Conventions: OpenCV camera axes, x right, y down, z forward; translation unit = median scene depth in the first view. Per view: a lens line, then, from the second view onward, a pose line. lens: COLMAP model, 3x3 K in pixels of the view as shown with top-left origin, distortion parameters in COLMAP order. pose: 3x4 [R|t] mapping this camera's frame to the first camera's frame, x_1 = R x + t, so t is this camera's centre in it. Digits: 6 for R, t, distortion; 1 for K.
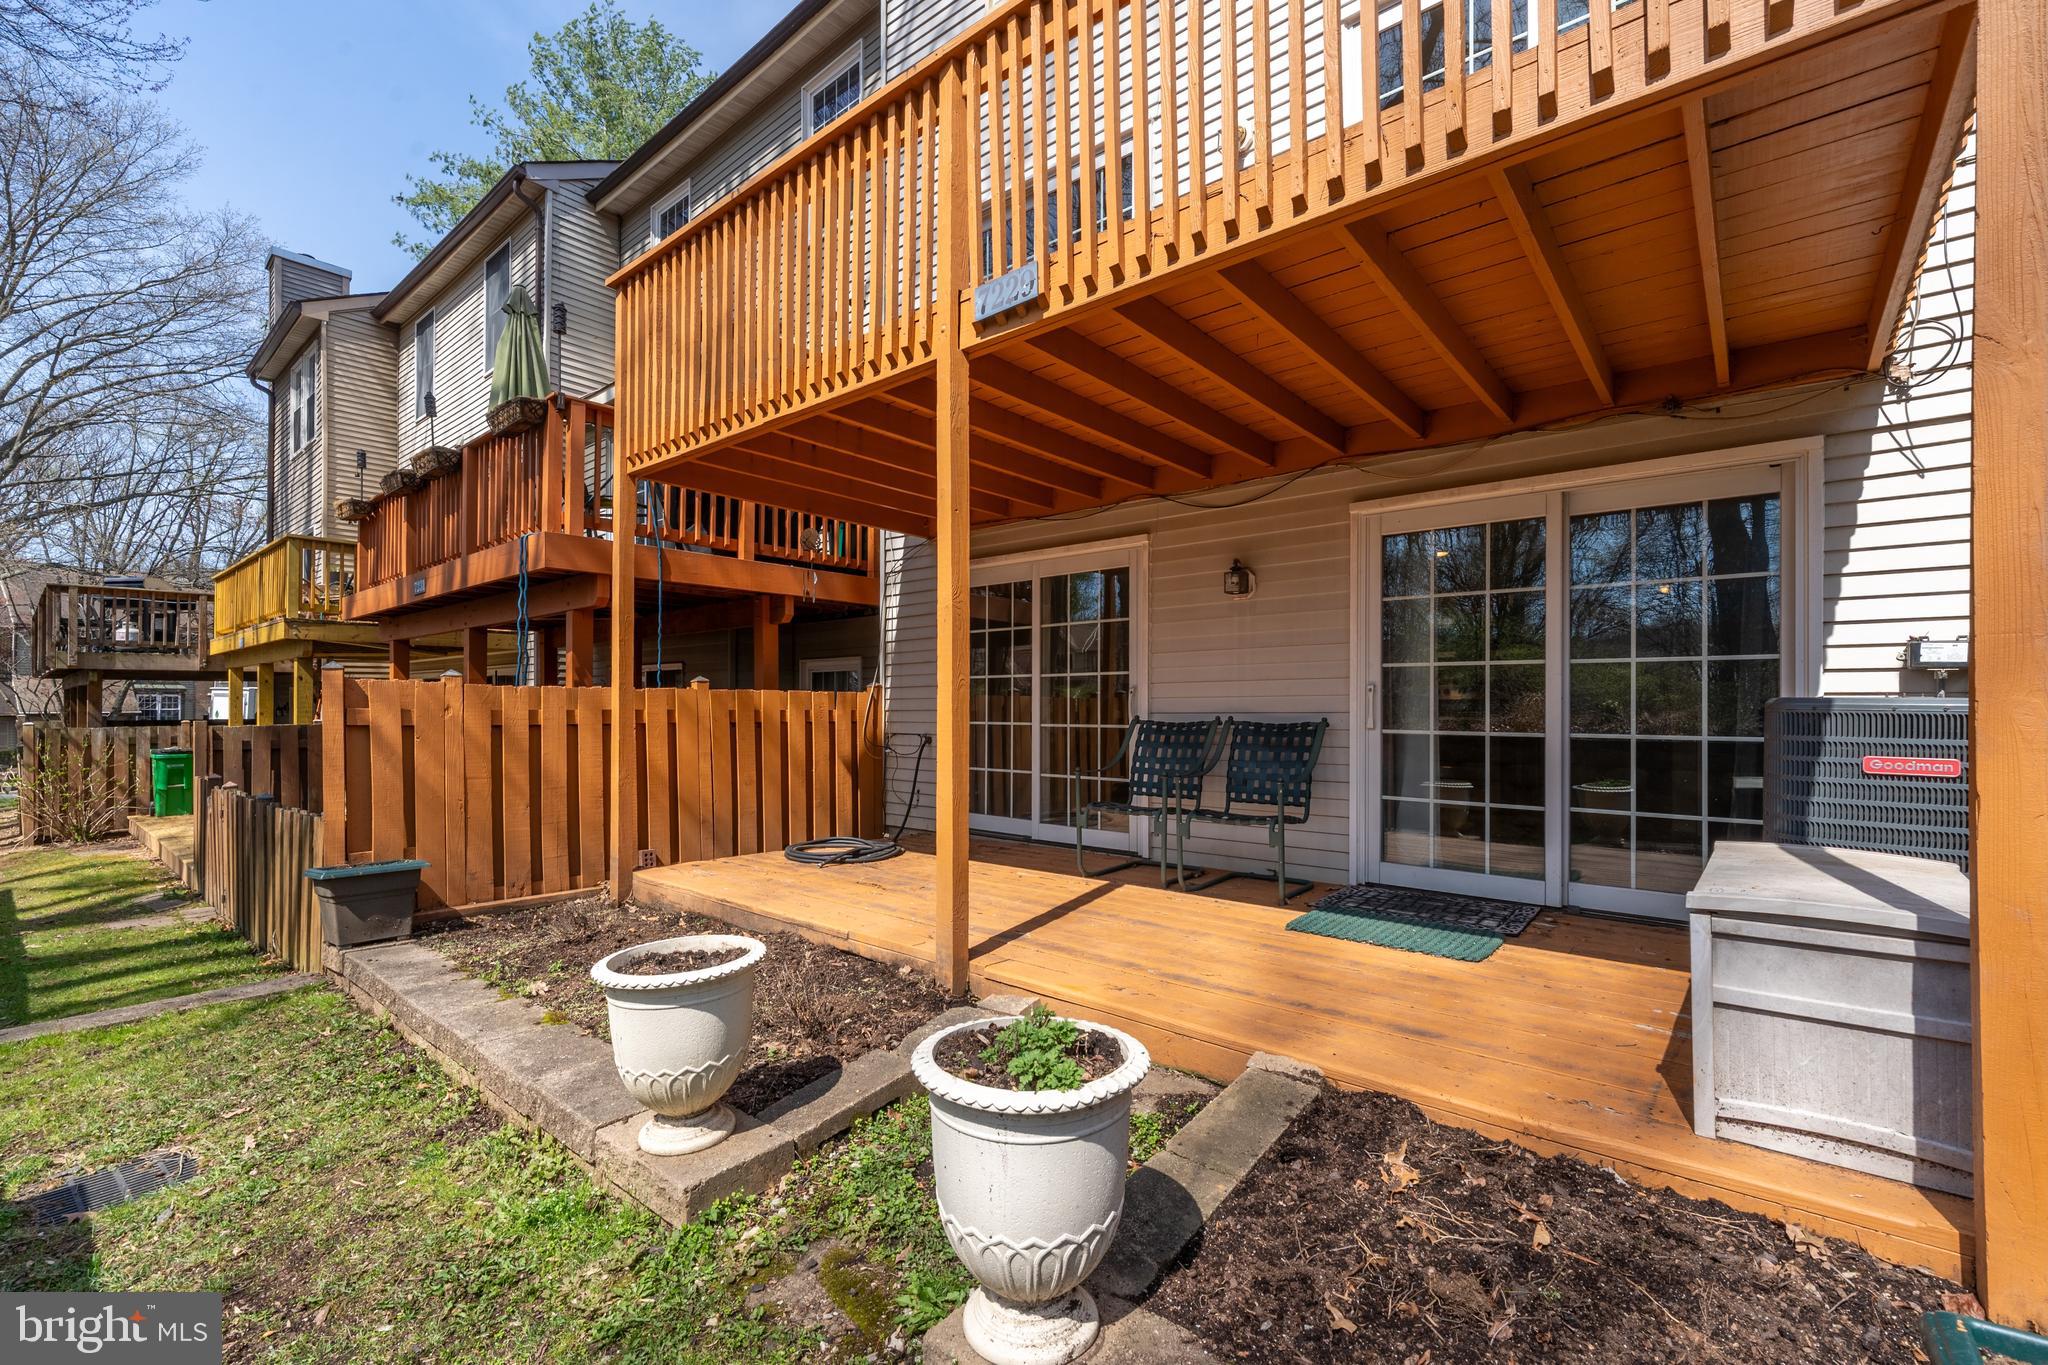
lens RADIAL K [[849.7, 0, 1014.3], [0, 849.7, 696.0], [0, 0, 1]] dist [0.000806, -0.000180]
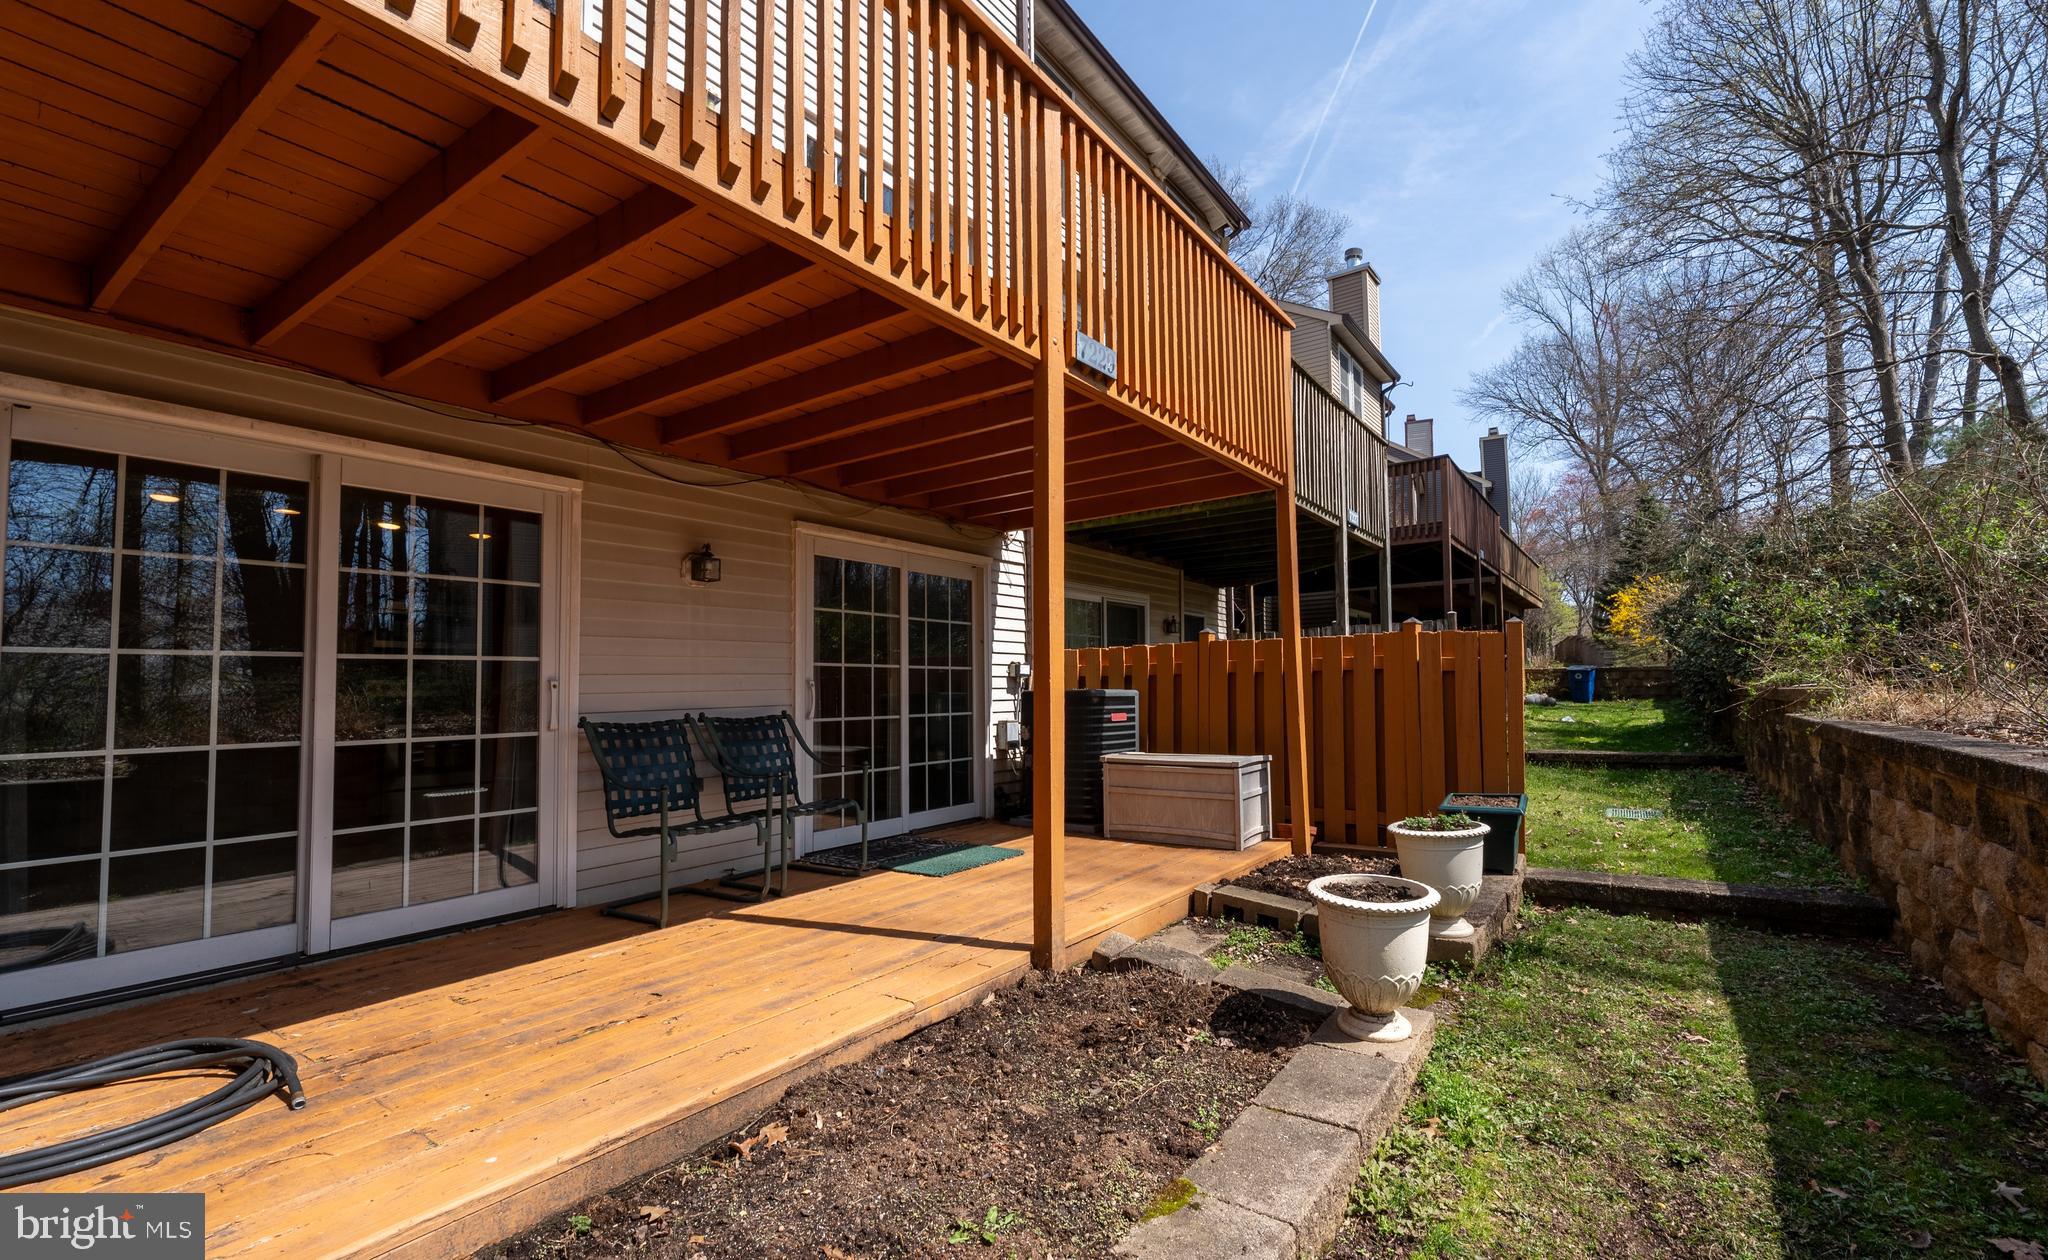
lens RADIAL K [[957.9, 0, 1024.0], [0, 957.9, 630.0], [0, 0, 1]] dist [0.000248, 0.000038]
pose [[-0.122330, 0.064344, 0.990402, -0.978175], [0.006057, 0.997926, -0.064085, 0.003785], [-0.992471, -0.001841, -0.122466, 0.931459]]
